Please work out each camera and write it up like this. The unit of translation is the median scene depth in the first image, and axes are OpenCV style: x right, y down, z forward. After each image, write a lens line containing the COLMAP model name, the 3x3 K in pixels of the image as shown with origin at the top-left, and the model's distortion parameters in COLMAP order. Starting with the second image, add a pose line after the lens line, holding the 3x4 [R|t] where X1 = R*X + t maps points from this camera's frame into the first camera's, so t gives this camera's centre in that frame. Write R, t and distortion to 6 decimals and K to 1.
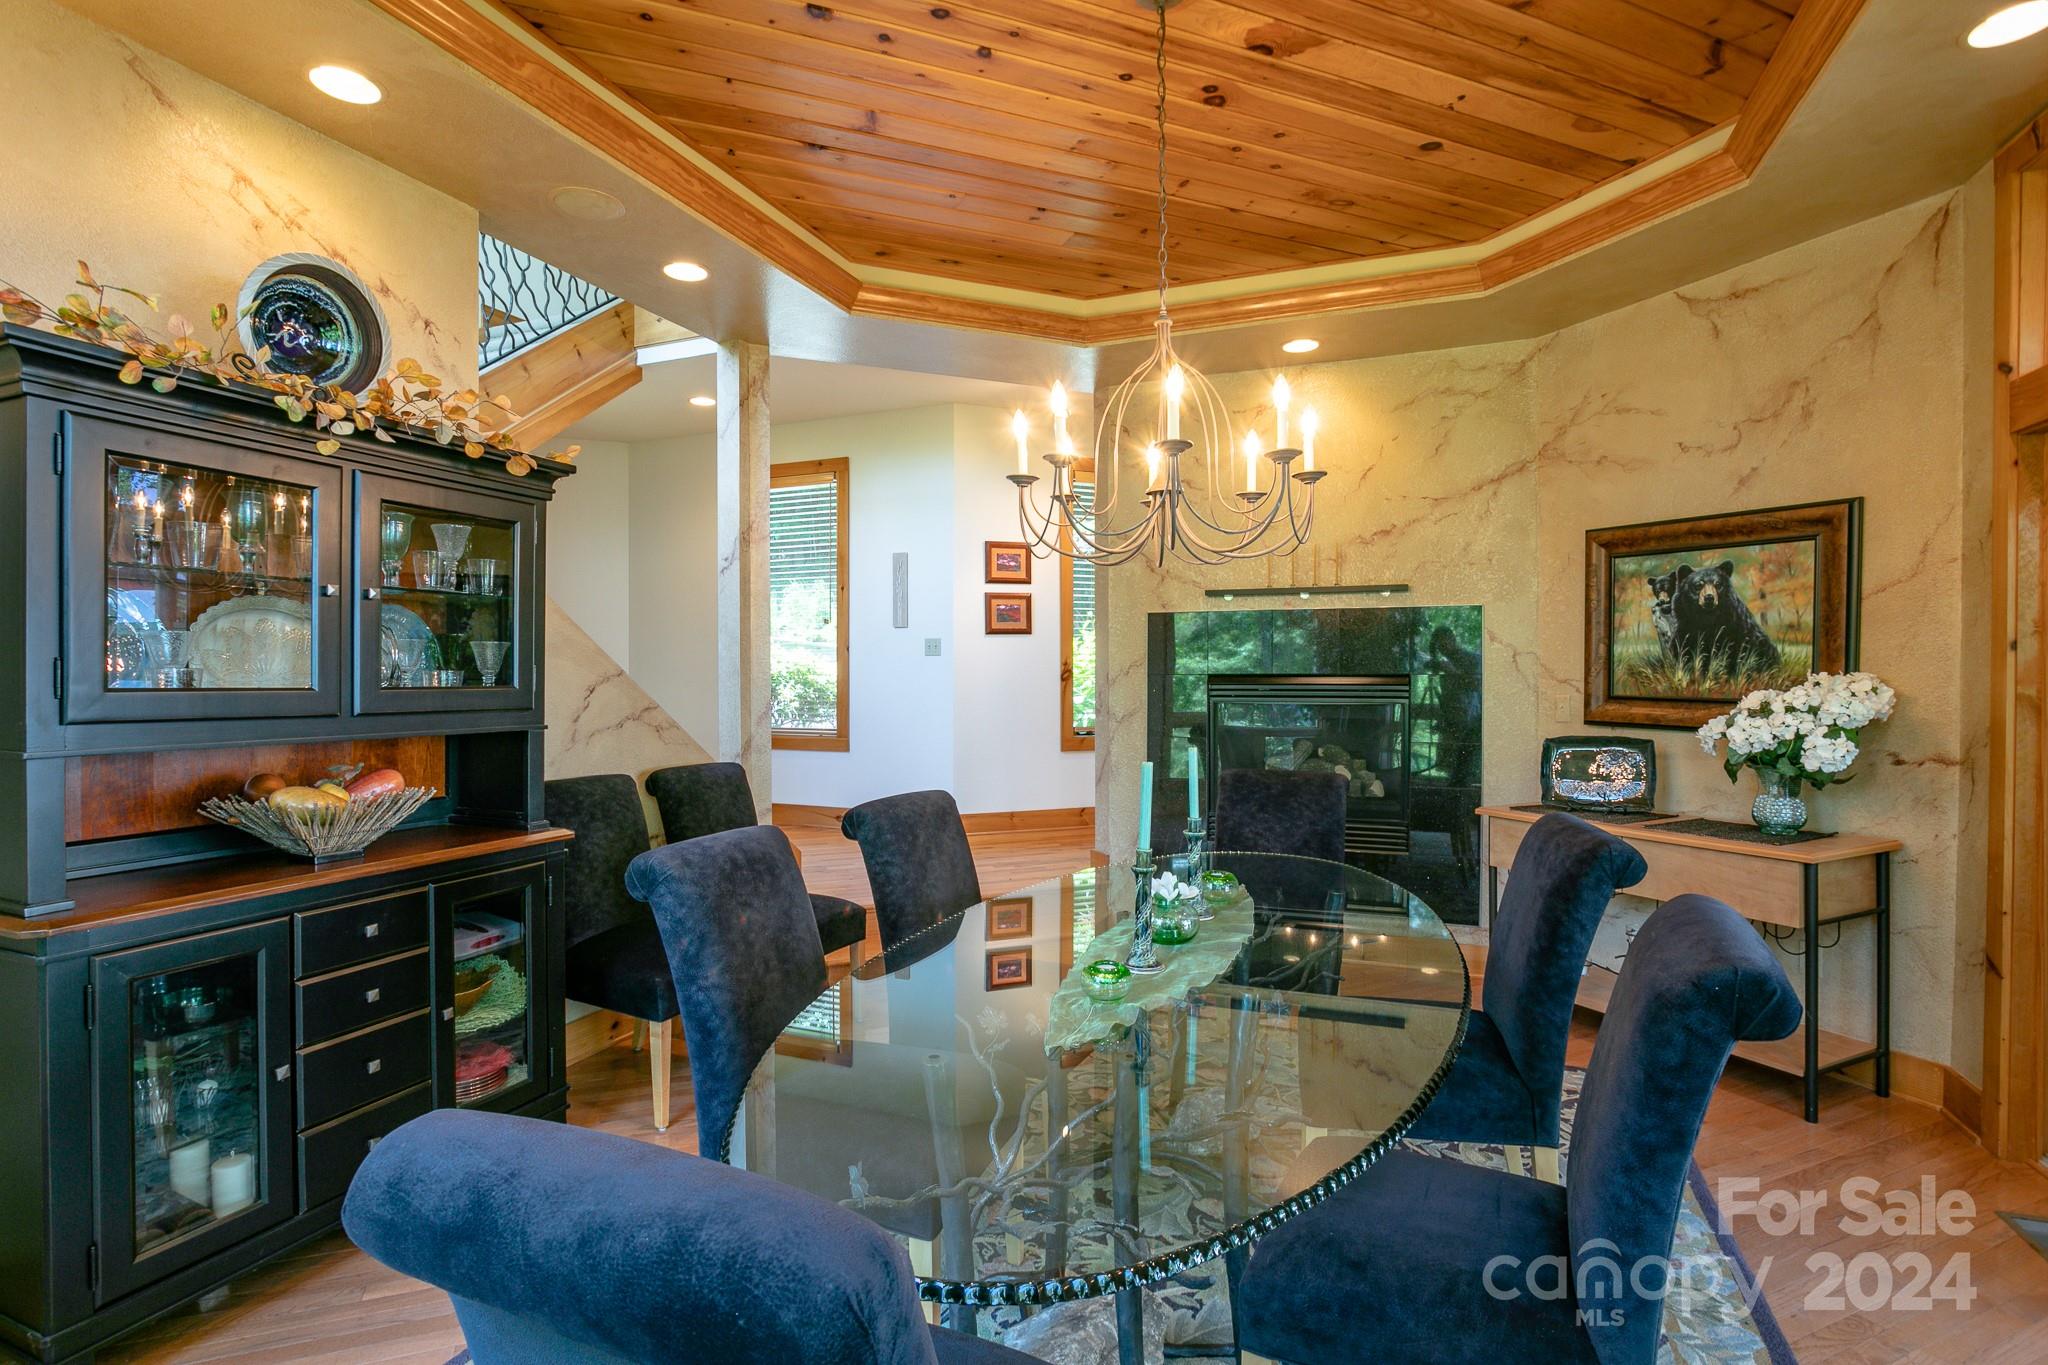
lens RADIAL K [[1166.1, 0, 1014.5], [0, 1166.1, 683.2], [0, 0, 1]] dist [-0.068160, 0.027846]
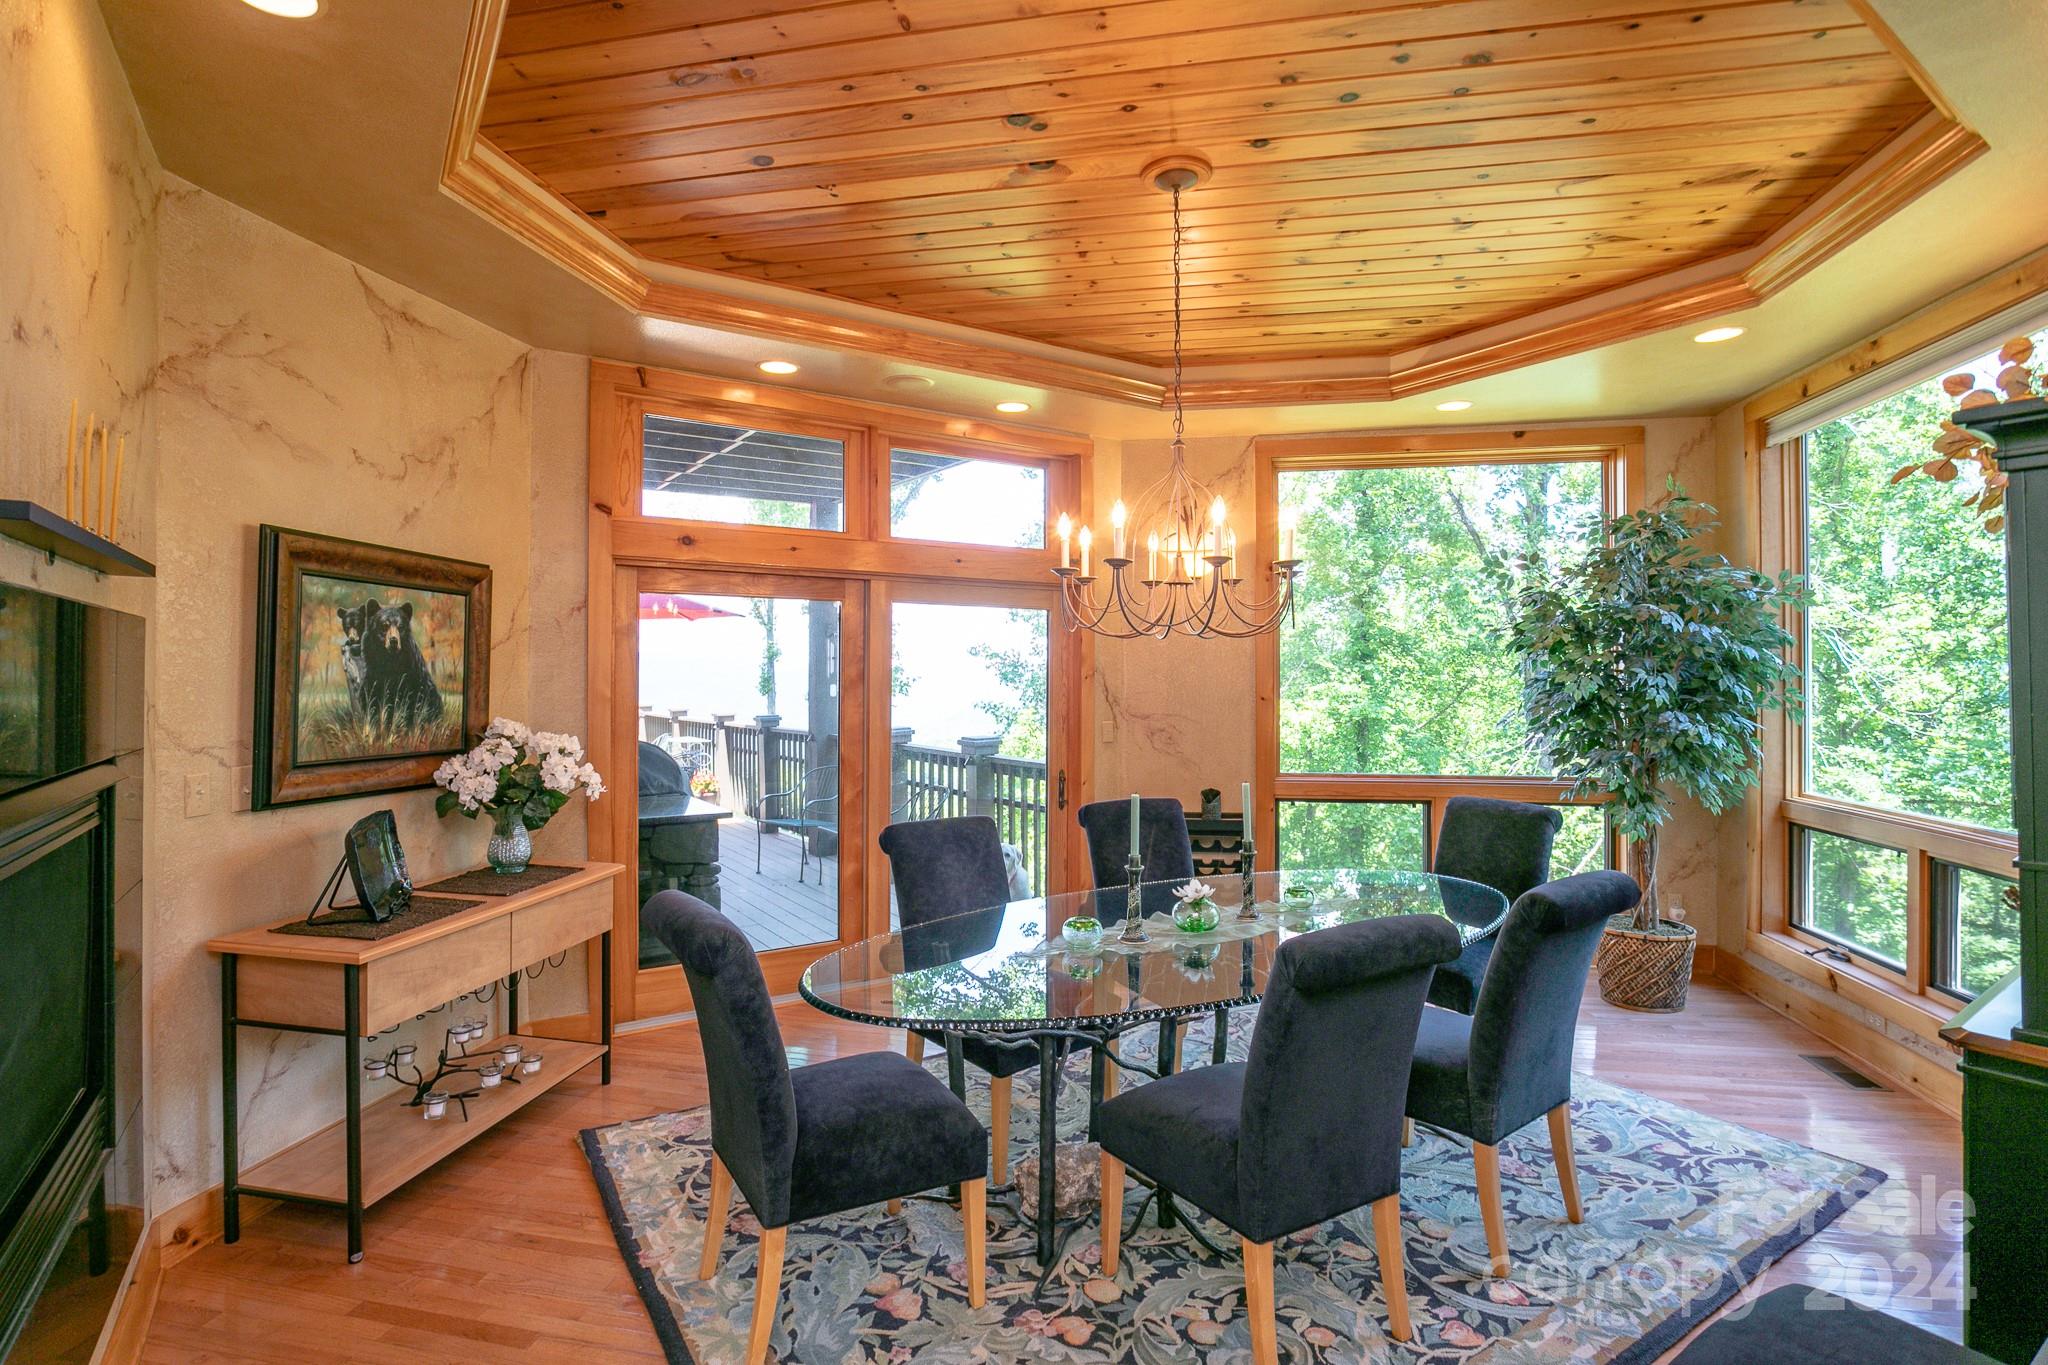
lens RADIAL K [[982.7, 0, 1004.0], [0, 982.7, 665.7], [0, 0, 1]] dist [-0.022737, -0.000568]
pose [[-0.836941, 0.007334, 0.547244, -0.199387], [0.004087, 0.999966, -0.007150, -0.047606], [-0.547278, -0.003748, -0.836942, 1.353497]]
